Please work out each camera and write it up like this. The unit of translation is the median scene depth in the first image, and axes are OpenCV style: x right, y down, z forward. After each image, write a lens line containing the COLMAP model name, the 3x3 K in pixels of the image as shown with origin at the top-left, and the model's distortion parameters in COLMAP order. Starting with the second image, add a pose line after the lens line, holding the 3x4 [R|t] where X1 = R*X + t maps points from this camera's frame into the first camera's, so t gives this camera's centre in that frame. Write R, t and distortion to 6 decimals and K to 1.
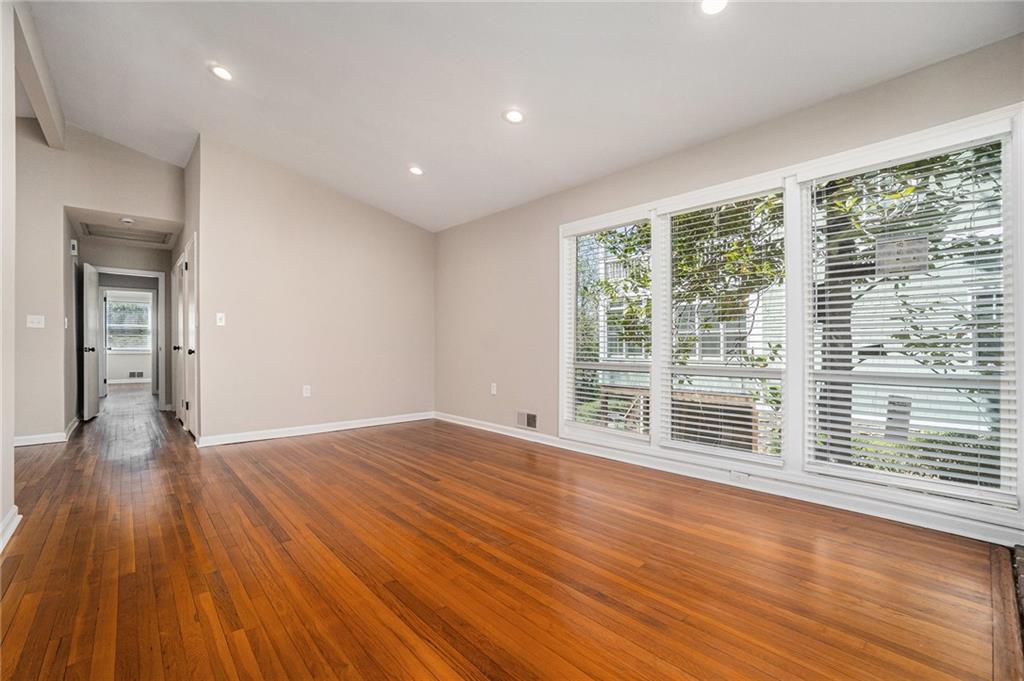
lens RADIAL K [[465.3, 0, 505.0], [0, 465.3, 349.3], [0, 0, 1]] dist [-0.035466, 0.000246]
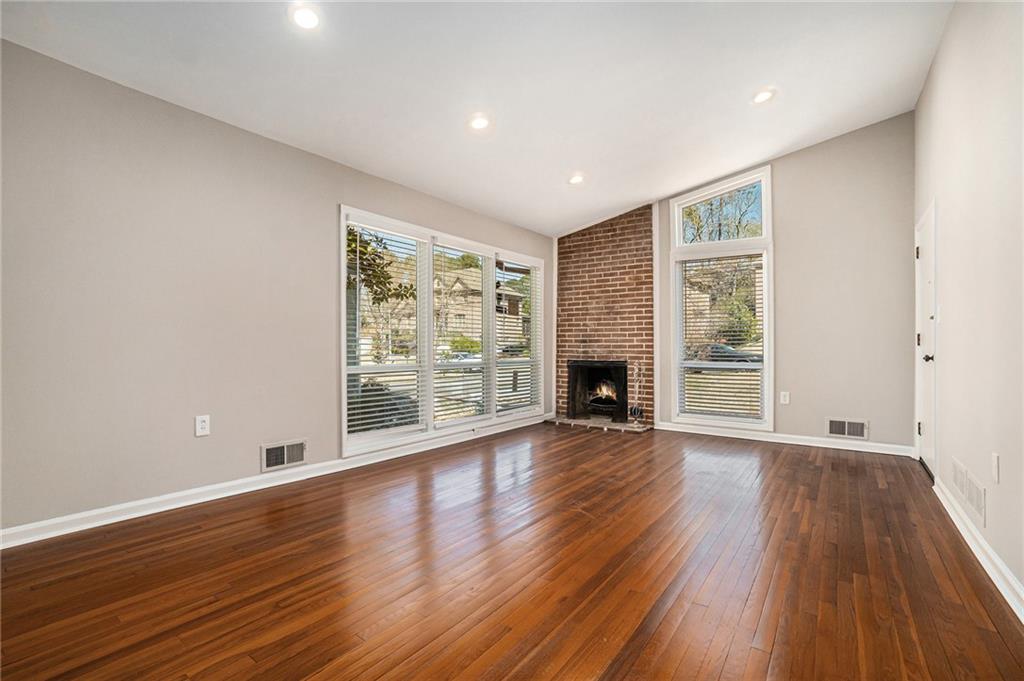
lens RADIAL K [[470.9, 0, 512.0], [0, 470.9, 340.5], [0, 0, 1]] dist [-0.000192, 0.000041]
pose [[-0.262147, 0.008681, 0.964989, -1.187299], [-0.003708, 0.999943, -0.010002, -0.018353], [-0.965021, -0.006201, -0.262100, 1.456093]]
